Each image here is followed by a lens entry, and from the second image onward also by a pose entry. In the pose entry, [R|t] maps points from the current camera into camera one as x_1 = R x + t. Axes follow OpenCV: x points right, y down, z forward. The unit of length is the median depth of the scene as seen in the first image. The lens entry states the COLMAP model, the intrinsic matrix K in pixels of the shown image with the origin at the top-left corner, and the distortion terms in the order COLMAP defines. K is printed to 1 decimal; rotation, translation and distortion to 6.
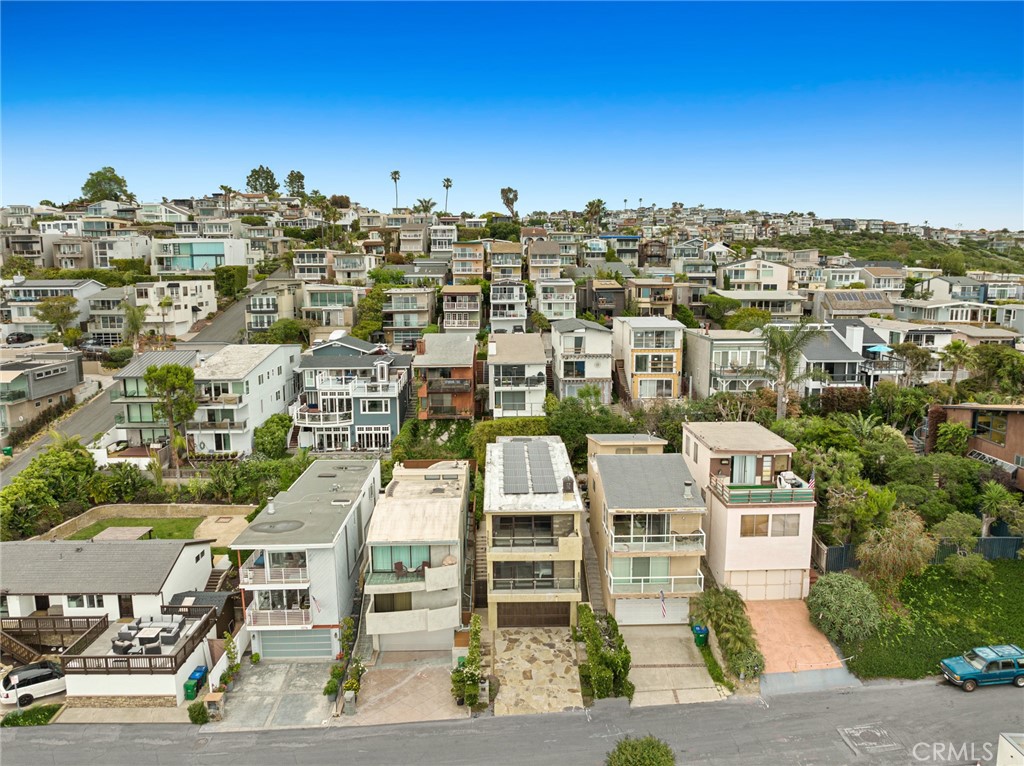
lens RADIAL K [[765.8, 0, 515.3], [0, 765.8, 386.3], [0, 0, 1]] dist [-0.043264, 0.003248]
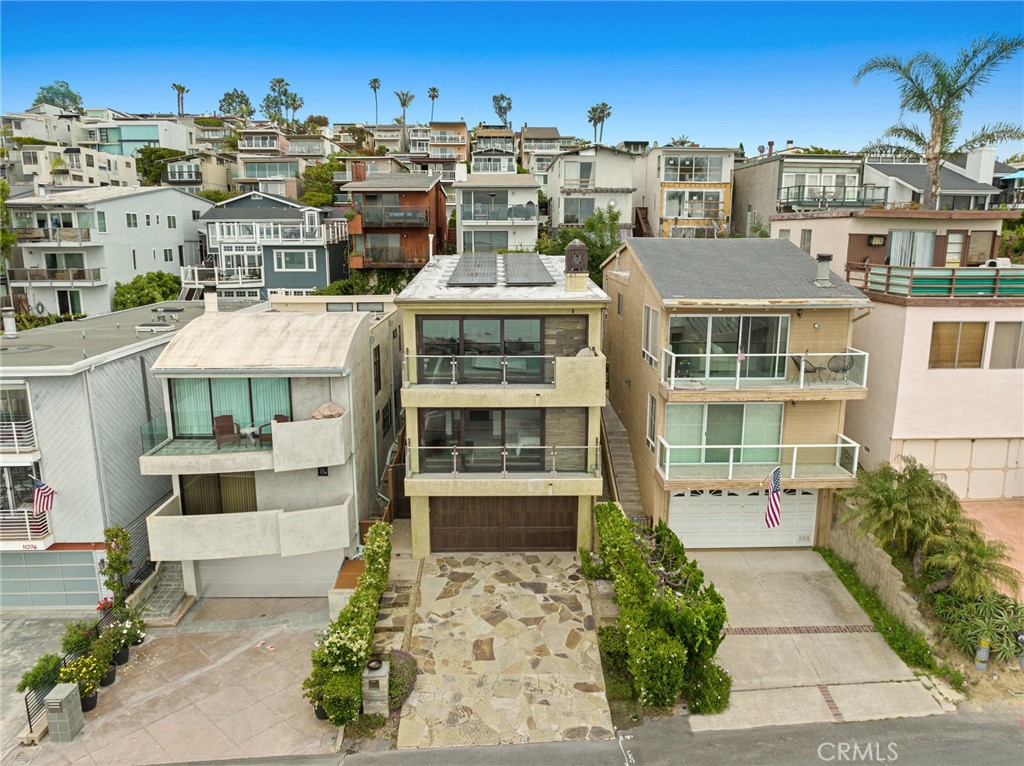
lens RADIAL K [[765.8, 0, 515.3], [0, 765.8, 386.3], [0, 0, 1]] dist [-0.043264, 0.003248]
pose [[0.999970, 0.006332, 0.004462, 0.029609], [-0.006539, 0.998819, 0.048134, 0.189803], [-0.004152, -0.048162, 0.998831, 0.523587]]
